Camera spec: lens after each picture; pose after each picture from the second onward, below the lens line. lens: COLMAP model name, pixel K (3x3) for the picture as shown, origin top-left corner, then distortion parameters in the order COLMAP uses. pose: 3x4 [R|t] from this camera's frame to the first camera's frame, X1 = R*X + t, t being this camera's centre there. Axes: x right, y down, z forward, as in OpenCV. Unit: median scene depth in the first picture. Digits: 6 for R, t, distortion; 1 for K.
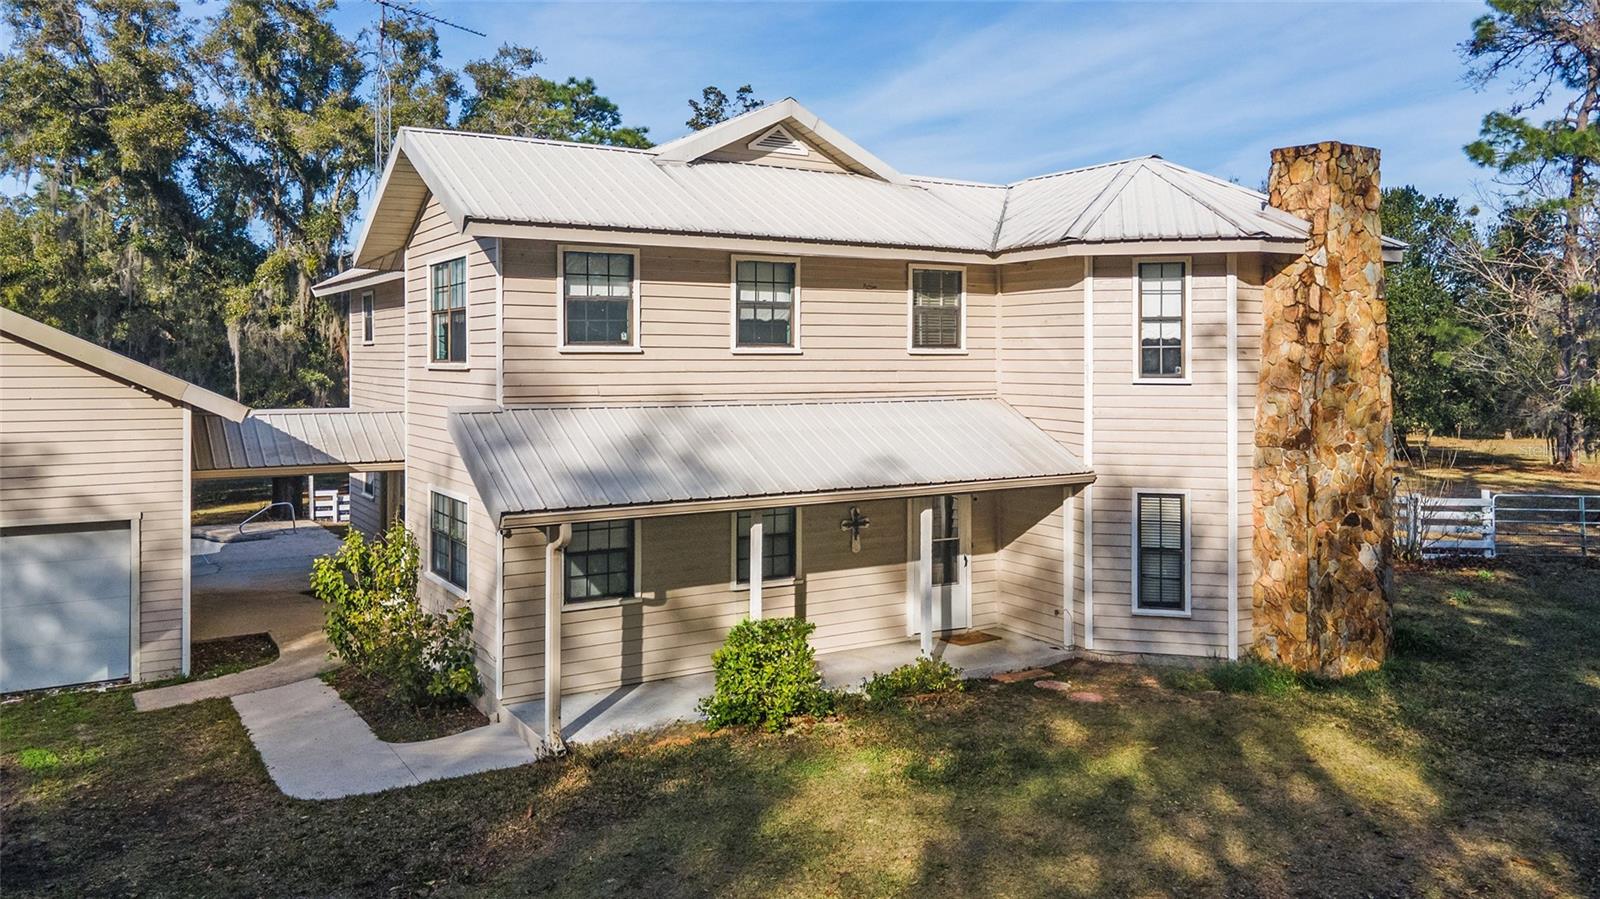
lens RADIAL K [[1199.5, 0, 803.0], [0, 1199.5, 326.8], [0, 0, 1]] dist [0.038706, 0.006654]
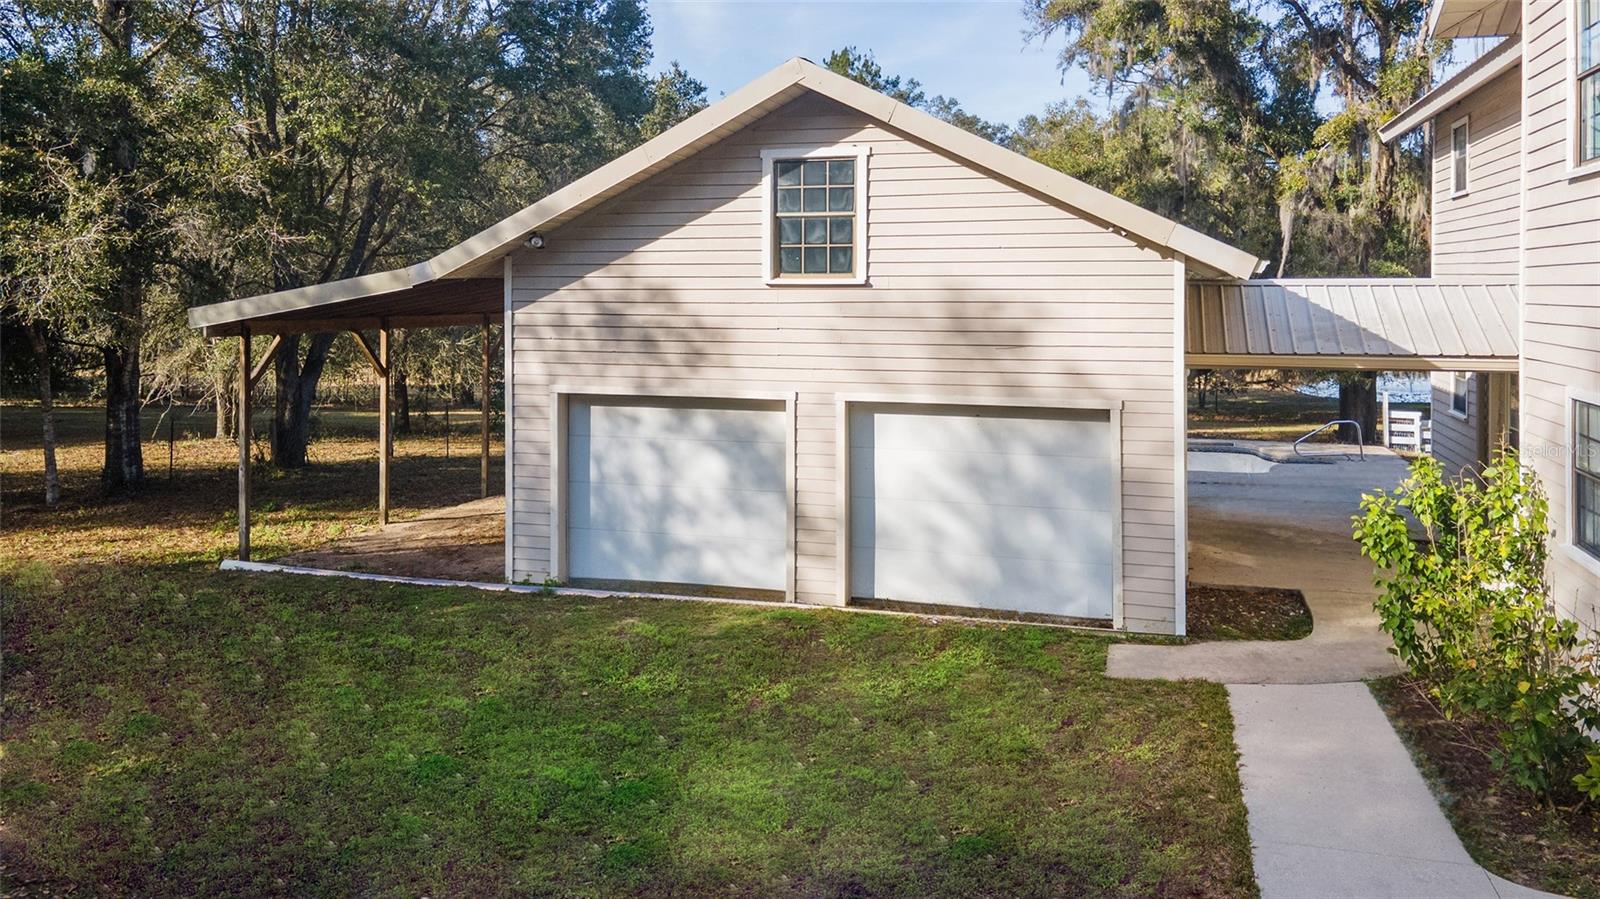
lens RADIAL K [[1199.5, 0, 803.0], [0, 1199.5, 326.8], [0, 0, 1]] dist [0.038706, 0.006654]
pose [[0.660494, 0.022035, -0.750508, -0.127219], [0.020273, 0.998681, 0.047163, 0.071332], [0.750558, -0.046366, 0.659176, 0.381002]]
